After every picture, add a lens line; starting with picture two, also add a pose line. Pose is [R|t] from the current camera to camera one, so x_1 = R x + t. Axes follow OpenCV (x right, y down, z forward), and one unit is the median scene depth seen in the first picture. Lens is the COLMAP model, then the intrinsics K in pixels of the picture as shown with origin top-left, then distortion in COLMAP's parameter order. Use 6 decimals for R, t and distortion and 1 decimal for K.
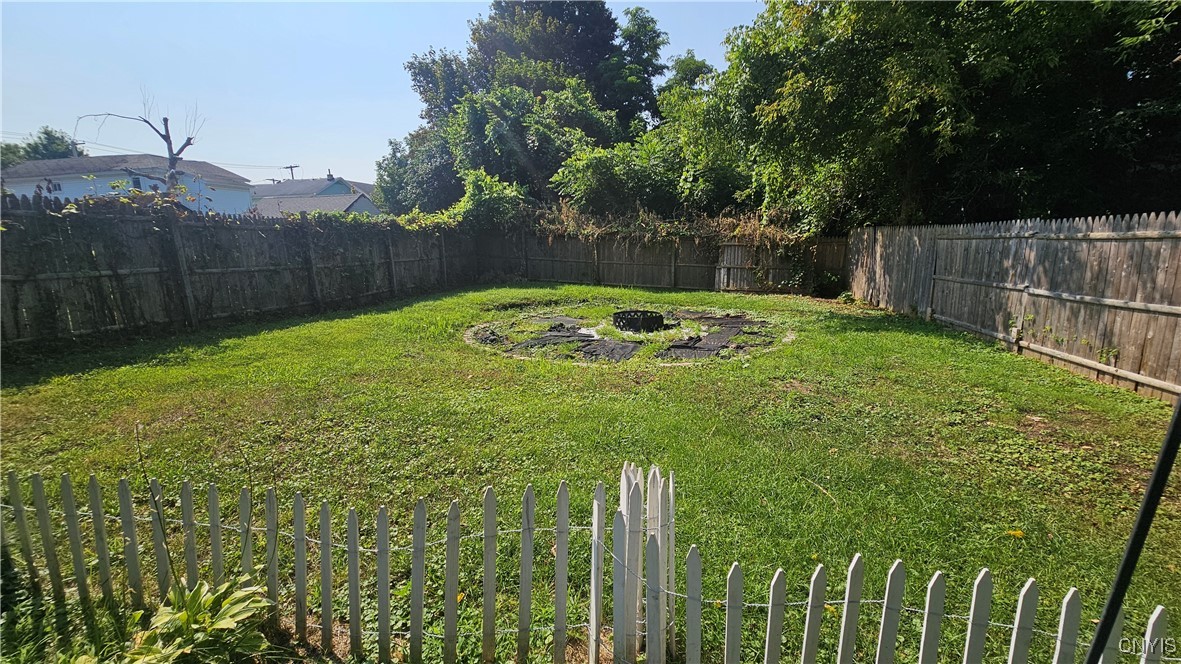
lens RADIAL K [[481.6, 0, 590.5], [0, 481.6, 332.0], [0, 0, 1]] dist [0.002283, -0.000031]
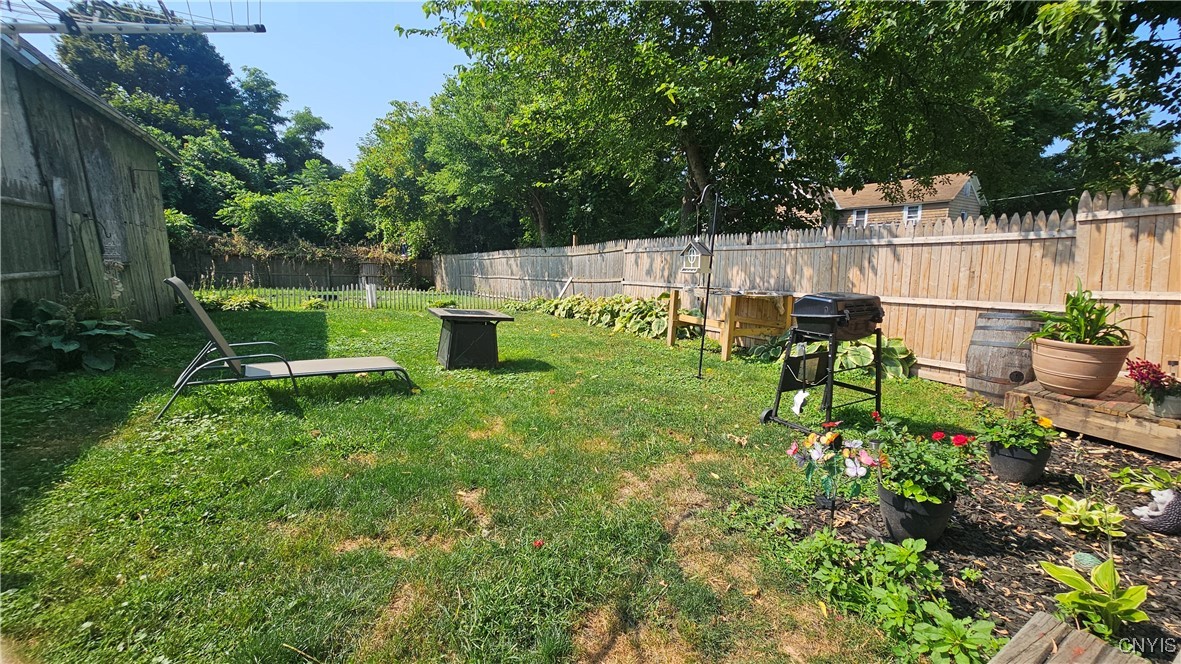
lens RADIAL K [[481.6, 0, 590.5], [0, 481.6, 332.0], [0, 0, 1]] dist [0.002283, -0.000031]
pose [[0.742072, -0.081217, 0.665382, -0.241696], [0.118083, 0.992948, -0.010493, 0.152056], [-0.659837, 0.086357, 0.746430, -0.678633]]
